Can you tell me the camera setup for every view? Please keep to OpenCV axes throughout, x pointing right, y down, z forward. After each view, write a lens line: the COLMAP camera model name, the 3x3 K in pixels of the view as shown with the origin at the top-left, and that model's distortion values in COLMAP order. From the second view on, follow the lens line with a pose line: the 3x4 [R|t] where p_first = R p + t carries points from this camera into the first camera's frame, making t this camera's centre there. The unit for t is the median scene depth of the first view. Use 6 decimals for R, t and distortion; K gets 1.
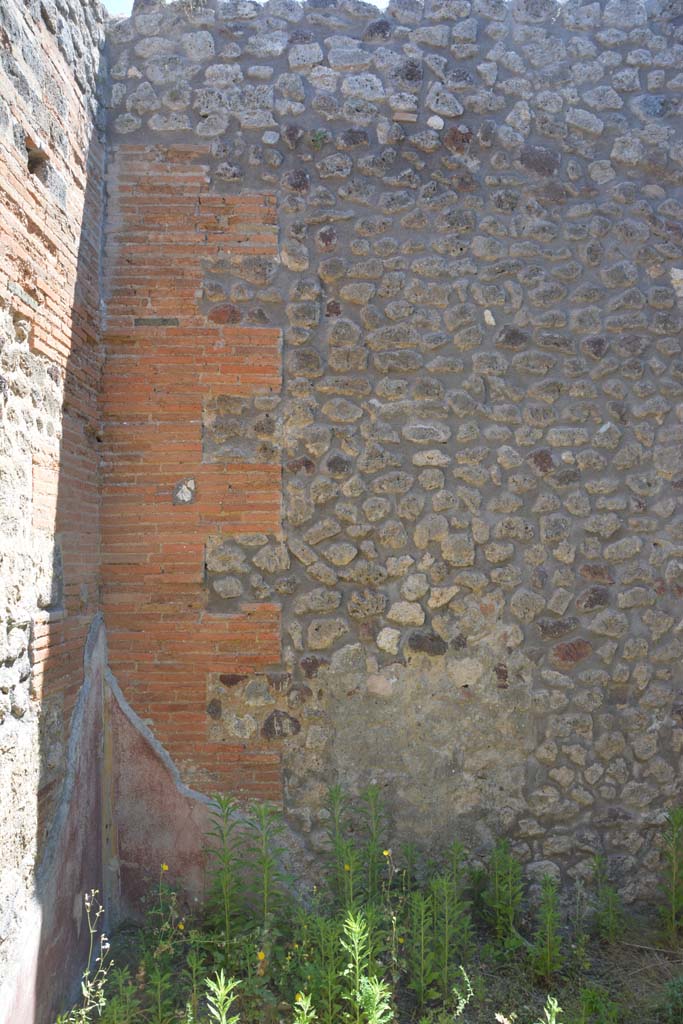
lens RADIAL K [[788.9, 0, 346.5], [0, 788.9, 510.8], [0, 0, 1]] dist [-0.163497, 0.113467]
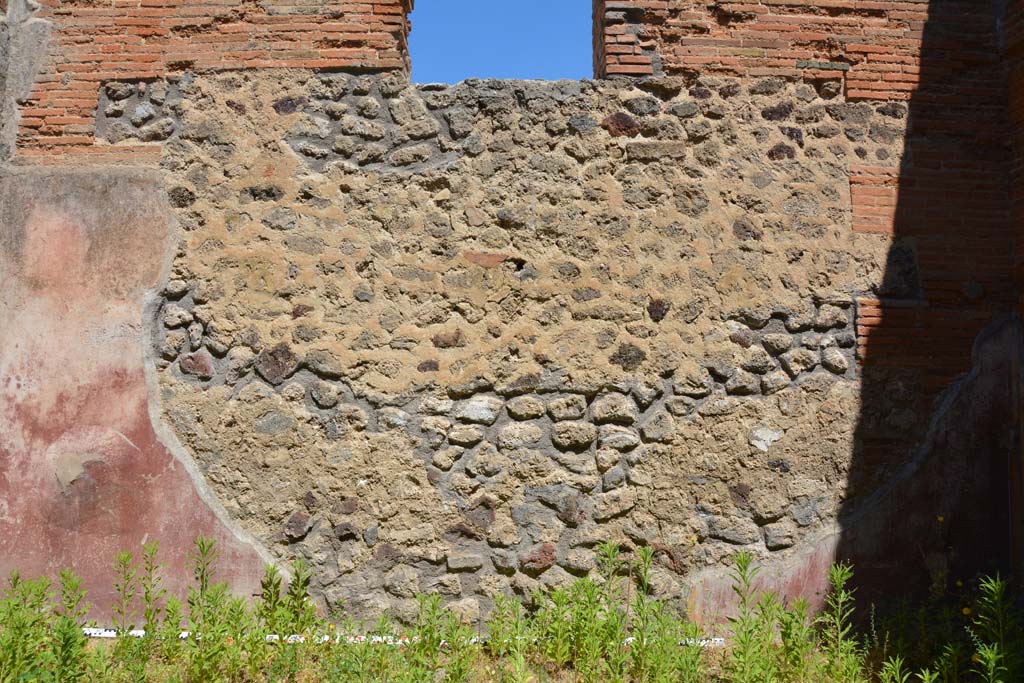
lens RADIAL K [[788.9, 0, 507.9], [0, 788.9, 341.5], [0, 0, 1]] dist [-0.163497, 0.113467]
pose [[0.018056, -0.070902, -0.997320, 0.650399], [0.040360, 0.996721, -0.070129, 0.207632], [0.999022, -0.038986, 0.020859, 0.289679]]
